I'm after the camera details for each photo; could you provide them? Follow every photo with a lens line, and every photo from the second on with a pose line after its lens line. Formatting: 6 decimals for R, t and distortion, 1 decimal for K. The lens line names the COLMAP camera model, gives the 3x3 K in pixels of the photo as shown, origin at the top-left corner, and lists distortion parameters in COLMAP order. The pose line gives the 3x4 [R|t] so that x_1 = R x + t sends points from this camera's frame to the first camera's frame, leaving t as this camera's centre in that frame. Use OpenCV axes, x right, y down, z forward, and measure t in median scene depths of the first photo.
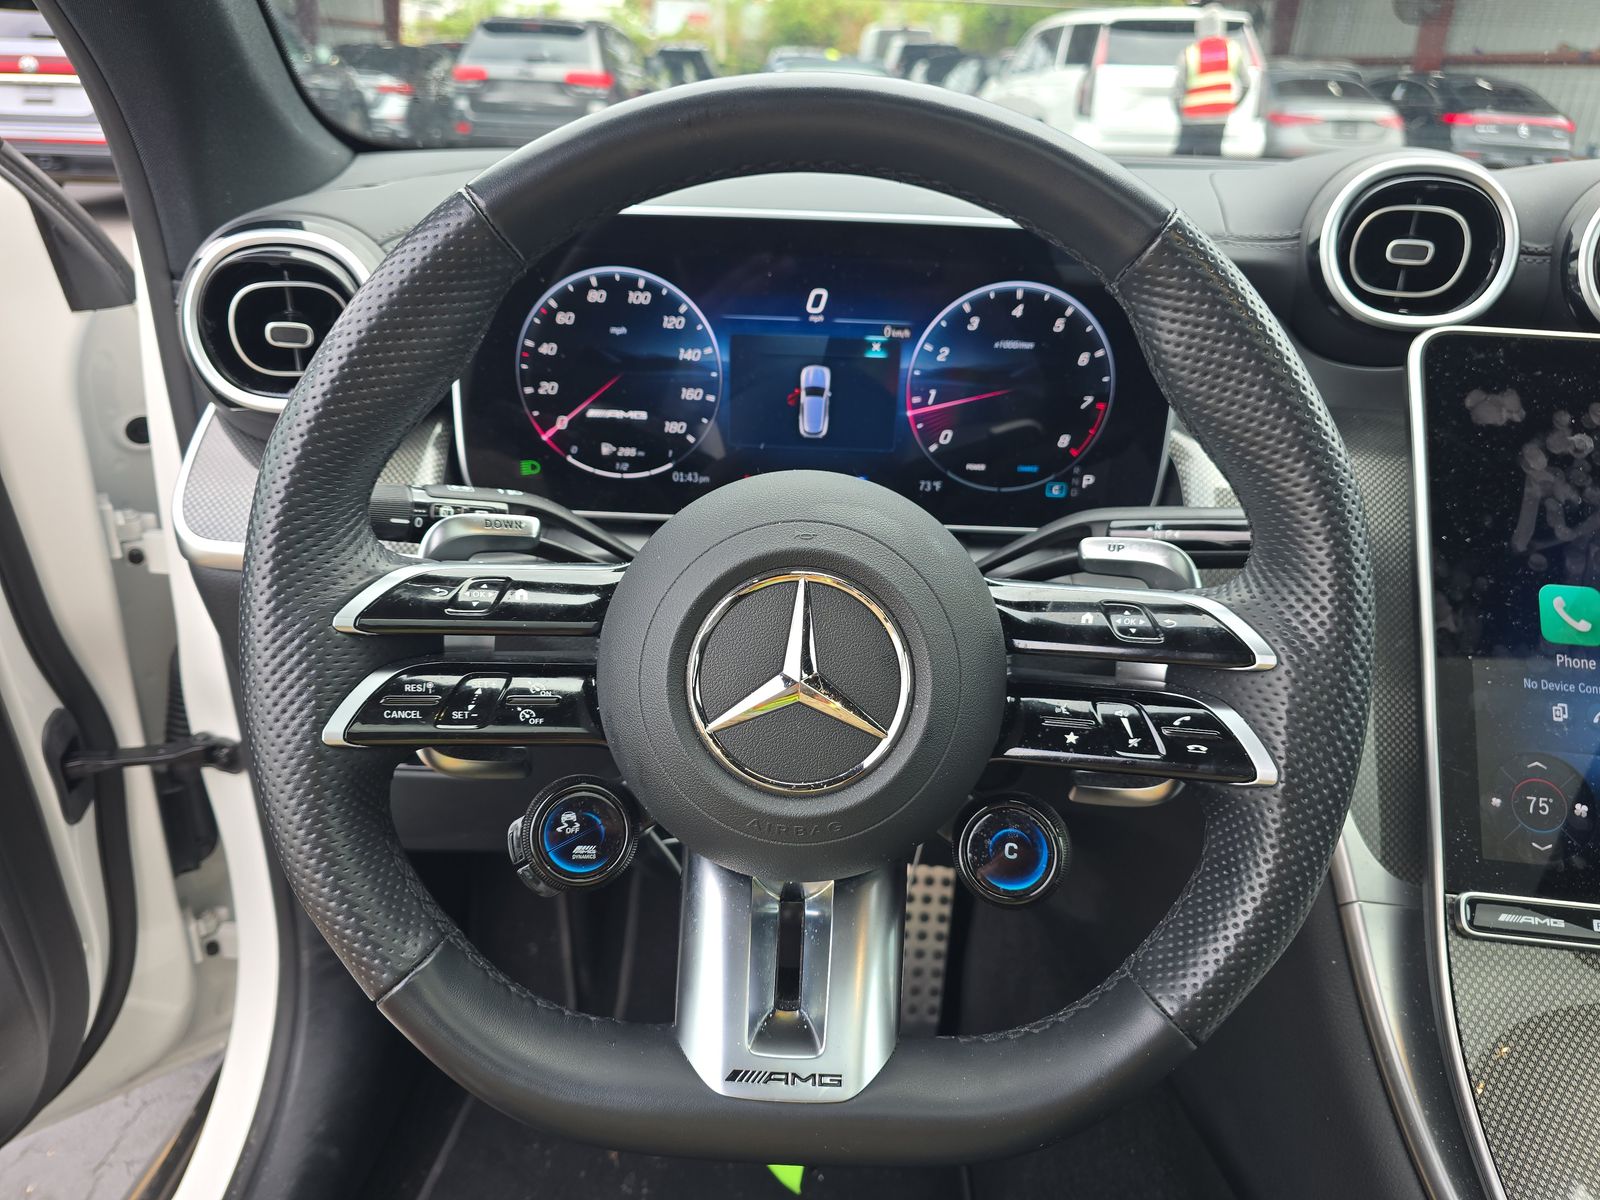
lens RADIAL K [[1075.9, 0, 800.0], [0, 1075.9, 600.0], [0, 0, 1]] dist [0.054934, -0.083287]
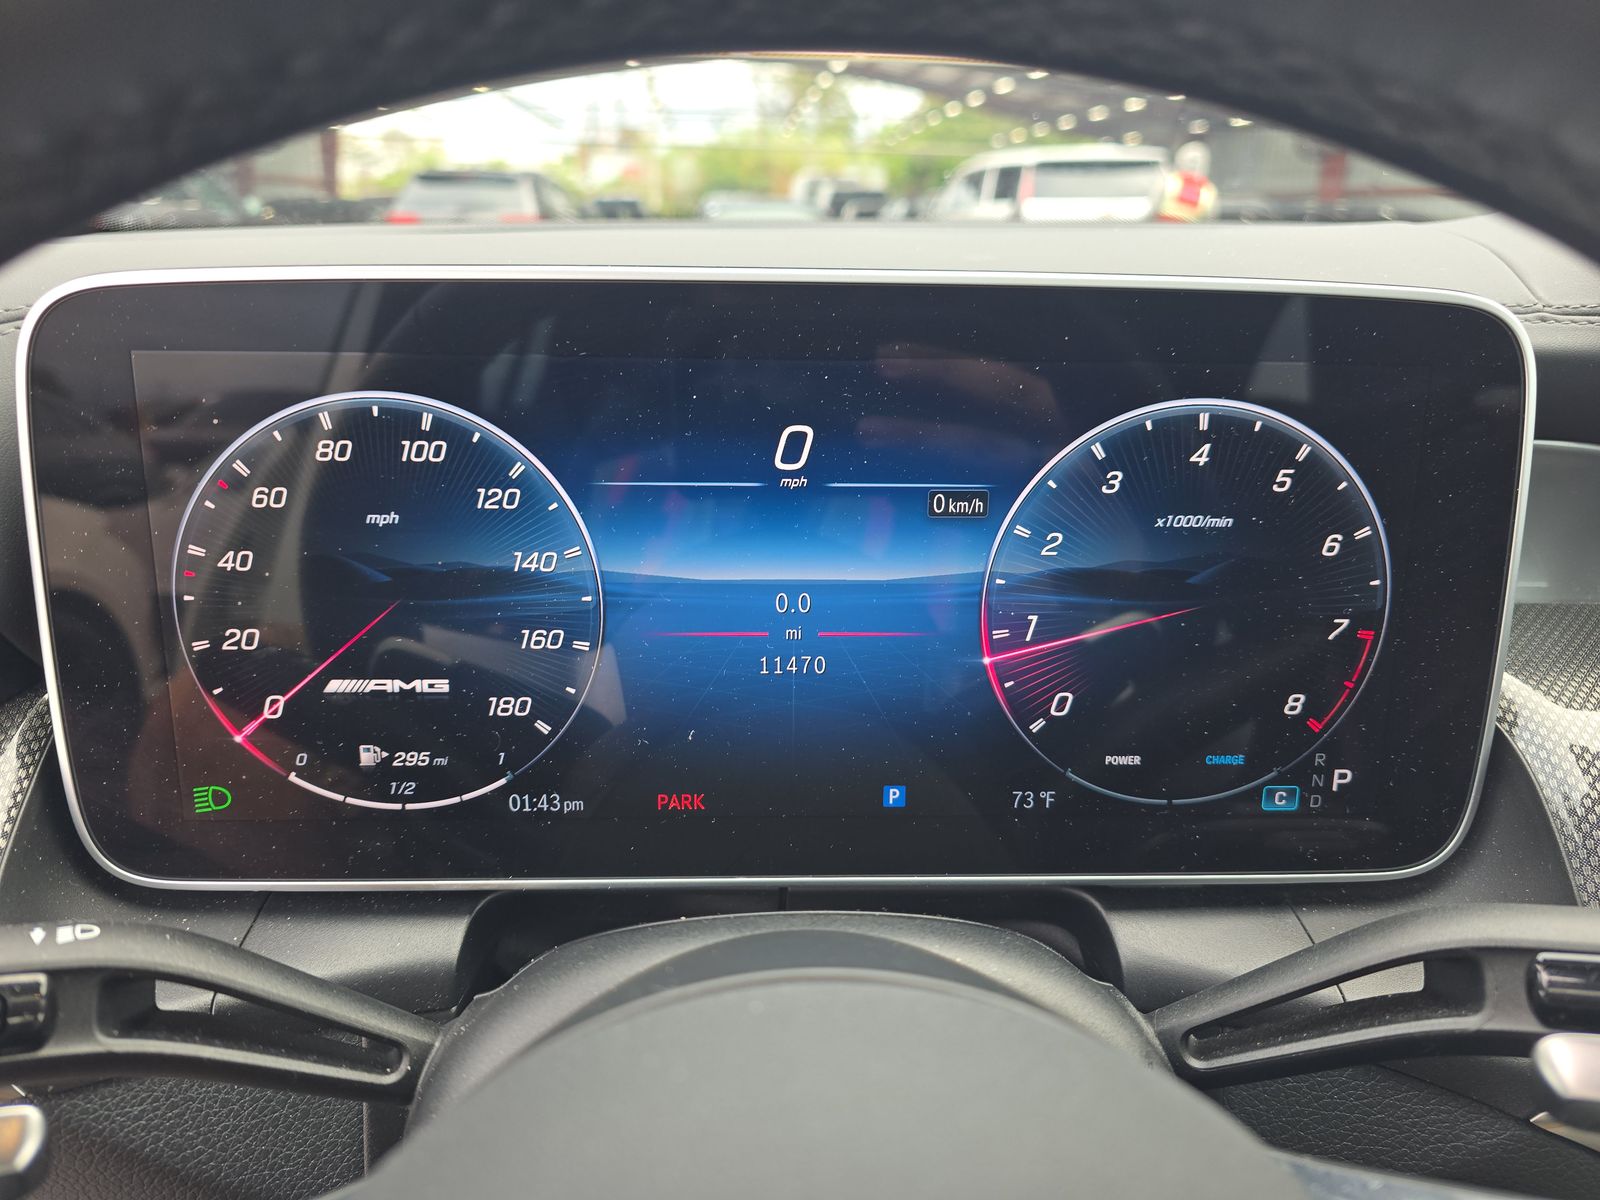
lens RADIAL K [[1080.7, 0, 800.0], [0, 1080.7, 600.0], [0, 0, 1]] dist [-0.002767, -0.001254]
pose [[0.998126, -0.037101, 0.048658, -0.006882], [0.042481, 0.992497, -0.114656, -0.148383], [-0.044039, 0.116508, 0.992213, 0.511343]]
